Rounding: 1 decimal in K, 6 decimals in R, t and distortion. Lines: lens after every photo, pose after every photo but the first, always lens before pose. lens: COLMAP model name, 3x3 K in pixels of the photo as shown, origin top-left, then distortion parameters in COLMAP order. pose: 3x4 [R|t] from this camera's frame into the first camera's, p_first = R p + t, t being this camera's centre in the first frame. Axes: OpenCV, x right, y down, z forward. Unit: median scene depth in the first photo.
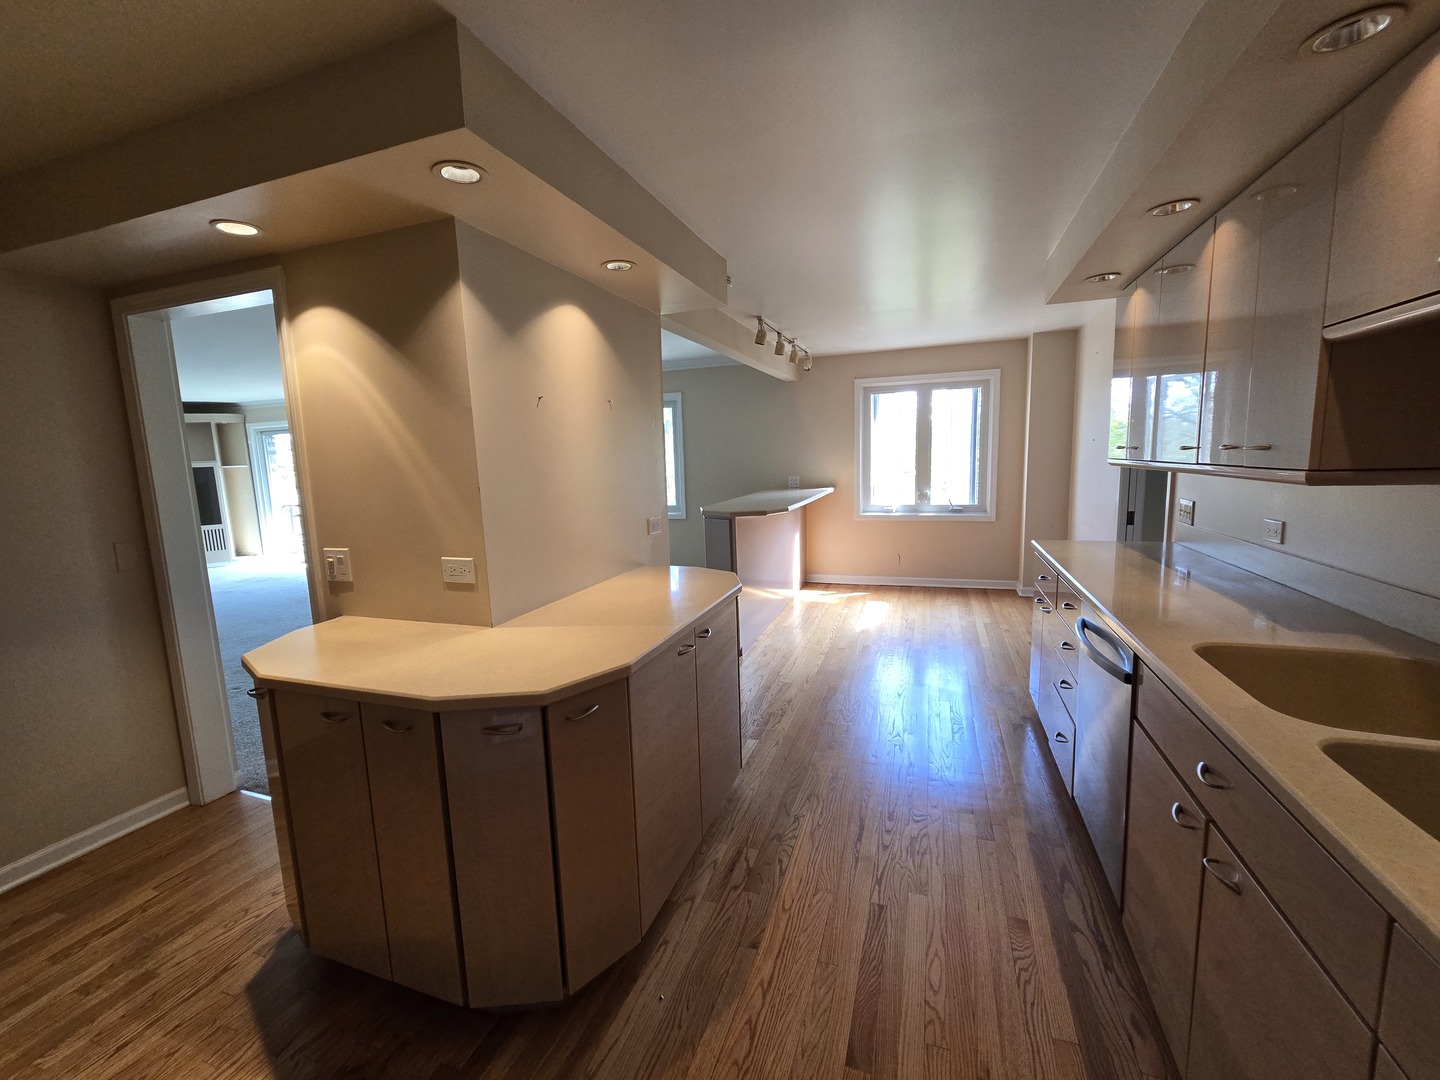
lens RADIAL K [[589.8, 0, 727.5], [0, 589.8, 536.7], [0, 0, 1]] dist [-0.002717, 0.000767]
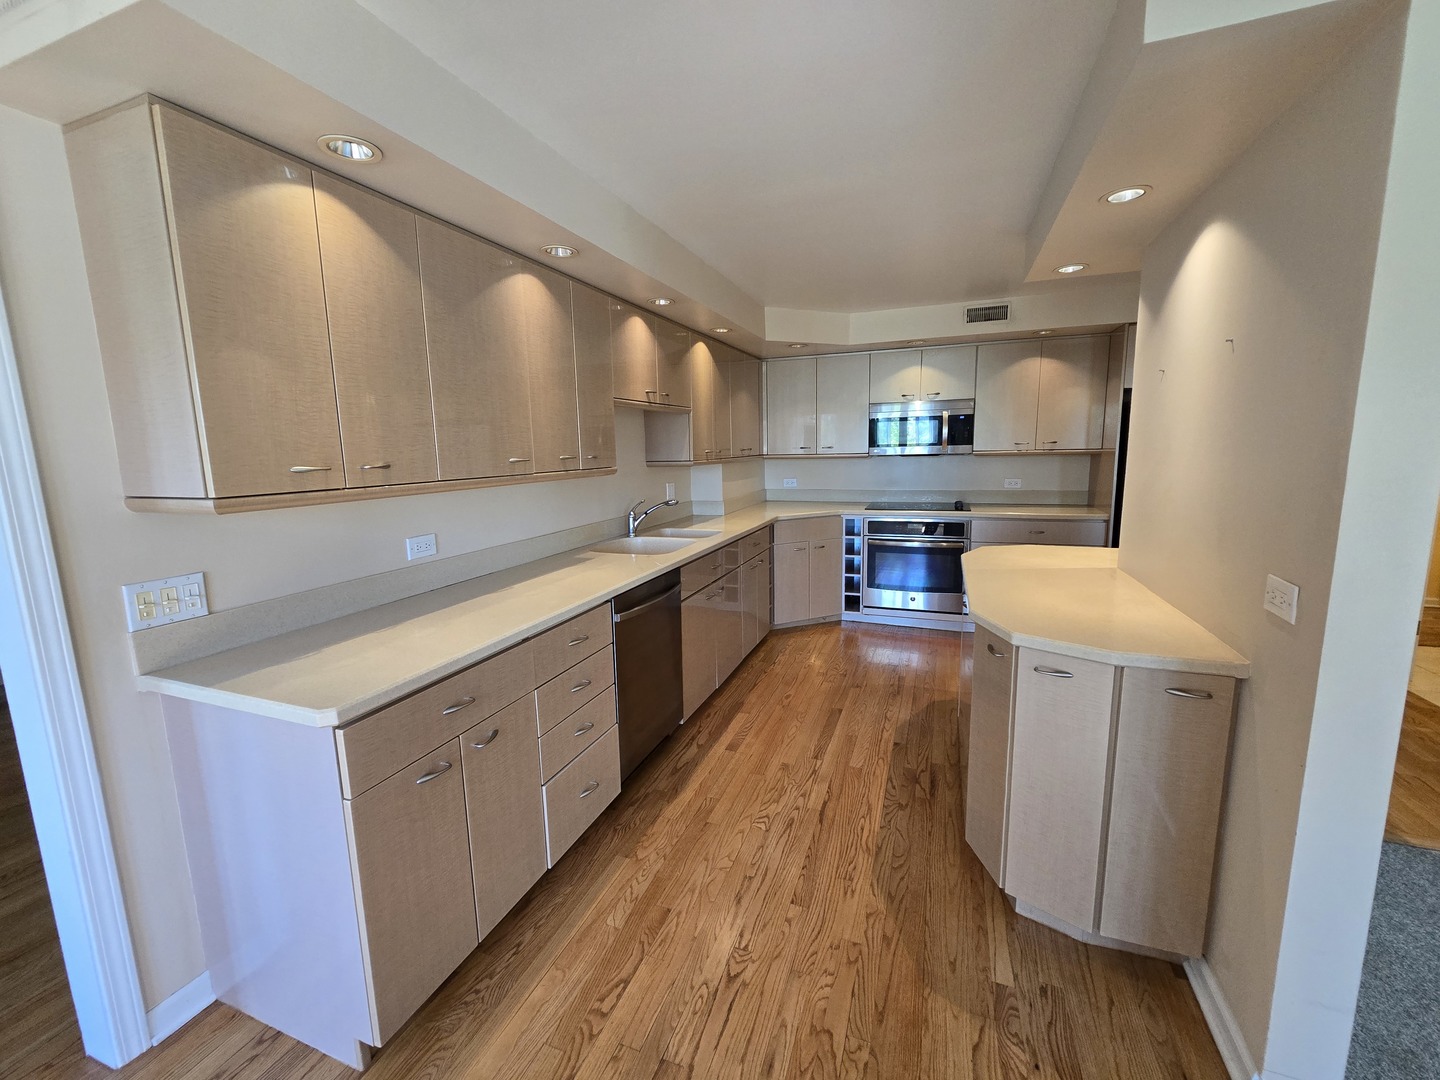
lens RADIAL K [[589.8, 0, 723.3], [0, 589.8, 538.9], [0, 0, 1]] dist [-0.002717, 0.000767]
pose [[-0.998365, 0.048667, 0.029970, 0.395388], [0.055251, 0.955982, 0.288176, -0.309593], [-0.014626, 0.289361, -0.957108, 2.116752]]
